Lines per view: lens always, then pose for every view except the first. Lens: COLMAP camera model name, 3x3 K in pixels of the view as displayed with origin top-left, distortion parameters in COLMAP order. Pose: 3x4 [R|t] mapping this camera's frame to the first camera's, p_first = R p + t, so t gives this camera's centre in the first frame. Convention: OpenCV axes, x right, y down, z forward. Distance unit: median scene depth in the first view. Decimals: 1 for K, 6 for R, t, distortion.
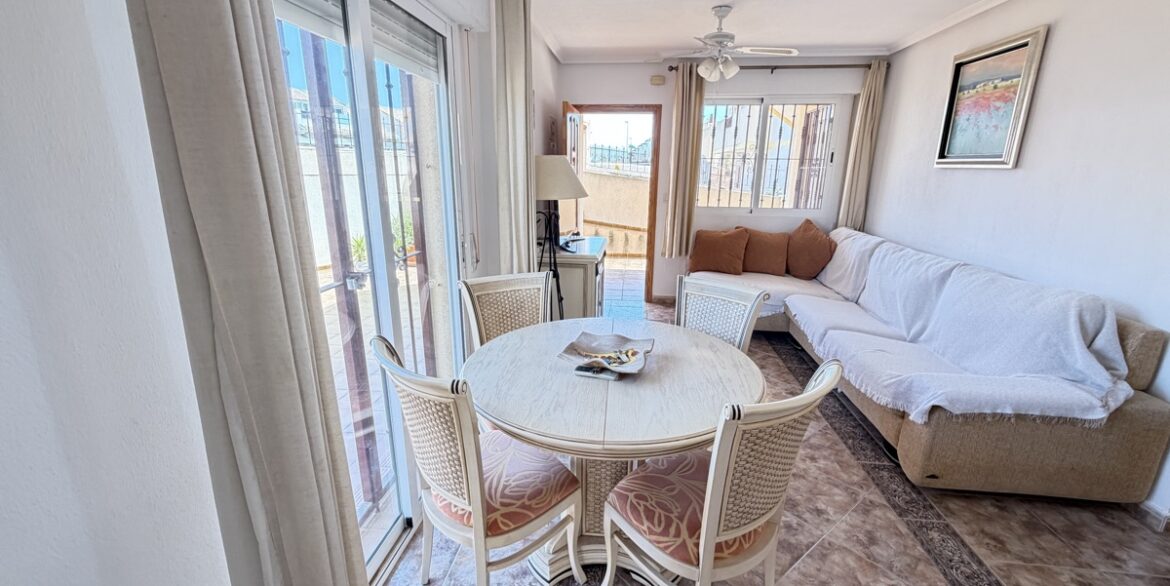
lens RADIAL K [[466.7, 0, 583.3], [0, 466.7, 295.1], [0, 0, 1]] dist [0.000988, -0.000034]
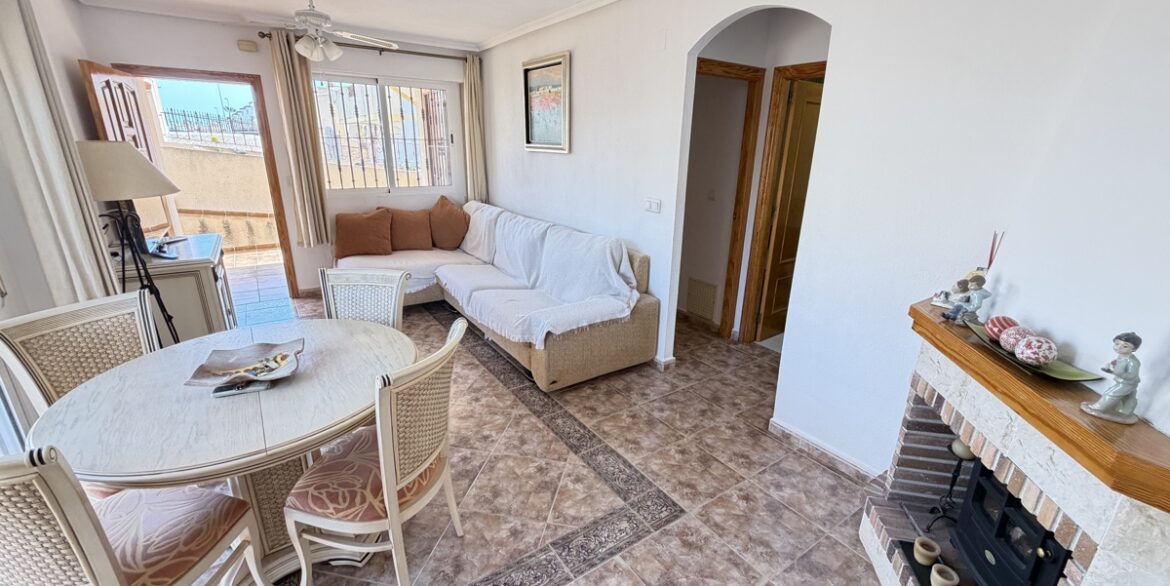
lens RADIAL K [[466.7, 0, 583.3], [0, 466.7, 295.1], [0, 0, 1]] dist [0.000988, -0.000034]
pose [[0.757151, -0.198064, 0.622489, 0.000005], [0.161388, 0.980103, 0.115549, -0.011794], [-0.632989, 0.012974, 0.774052, -0.122676]]
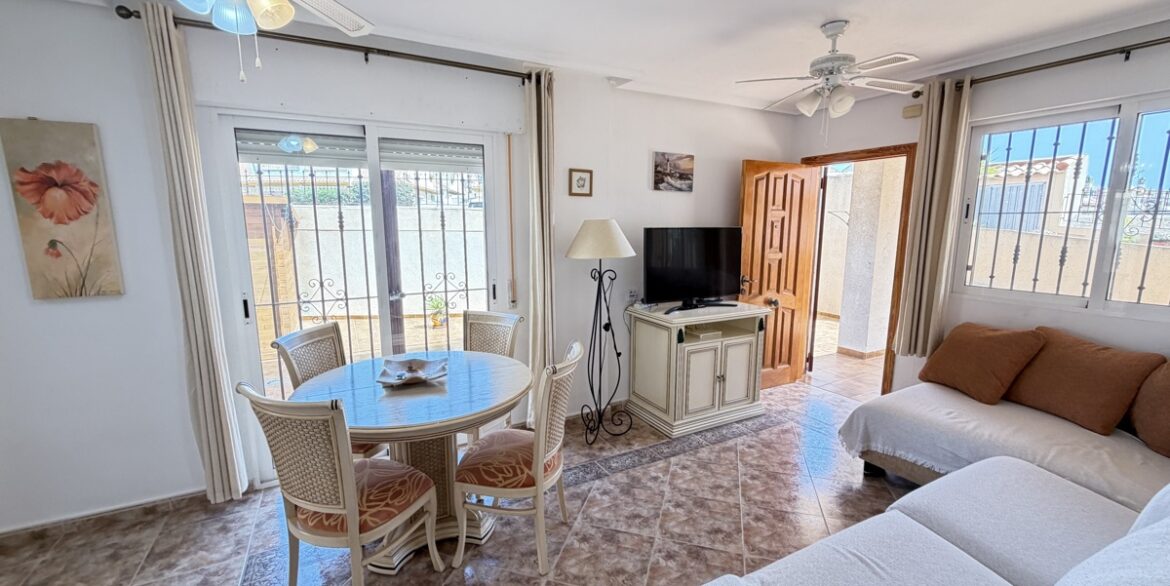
lens RADIAL K [[466.7, 0, 583.3], [0, 466.7, 295.1], [0, 0, 1]] dist [0.000988, -0.000034]
pose [[0.567437, 0.119578, -0.814688, 0.988275], [-0.209248, 0.977860, -0.002215, -0.136068], [0.796386, 0.171729, 0.579895, 0.424762]]
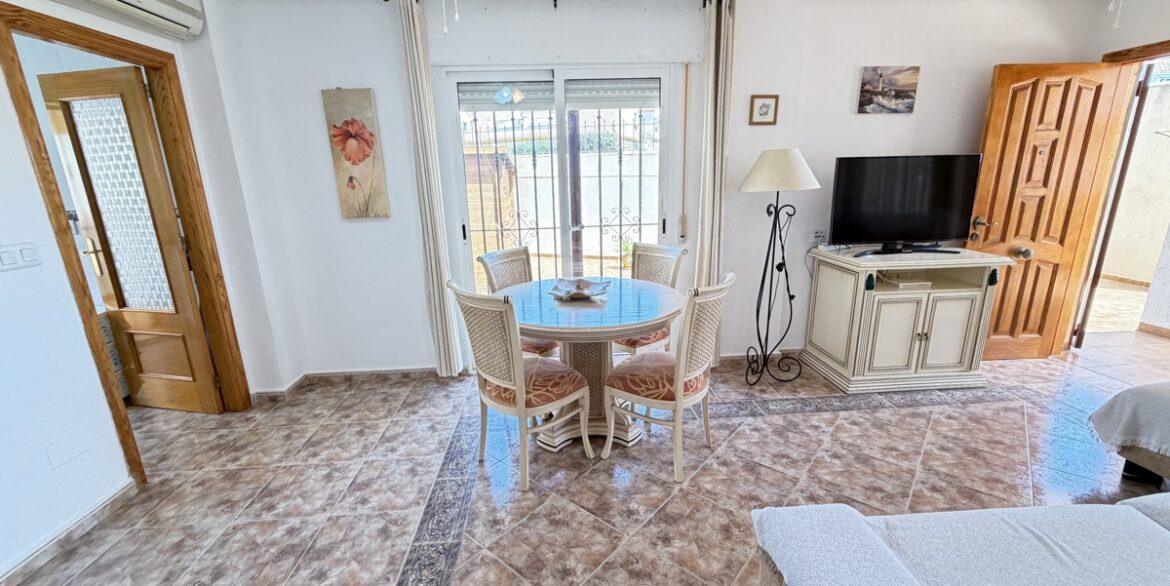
lens RADIAL K [[466.7, 0, 583.3], [0, 466.7, 295.1], [0, 0, 1]] dist [0.000988, -0.000034]
pose [[0.180985, 0.235390, -0.954901, 1.073930], [-0.230367, 0.954070, 0.191523, -0.109151], [0.956125, 0.185315, 0.226899, 0.493238]]
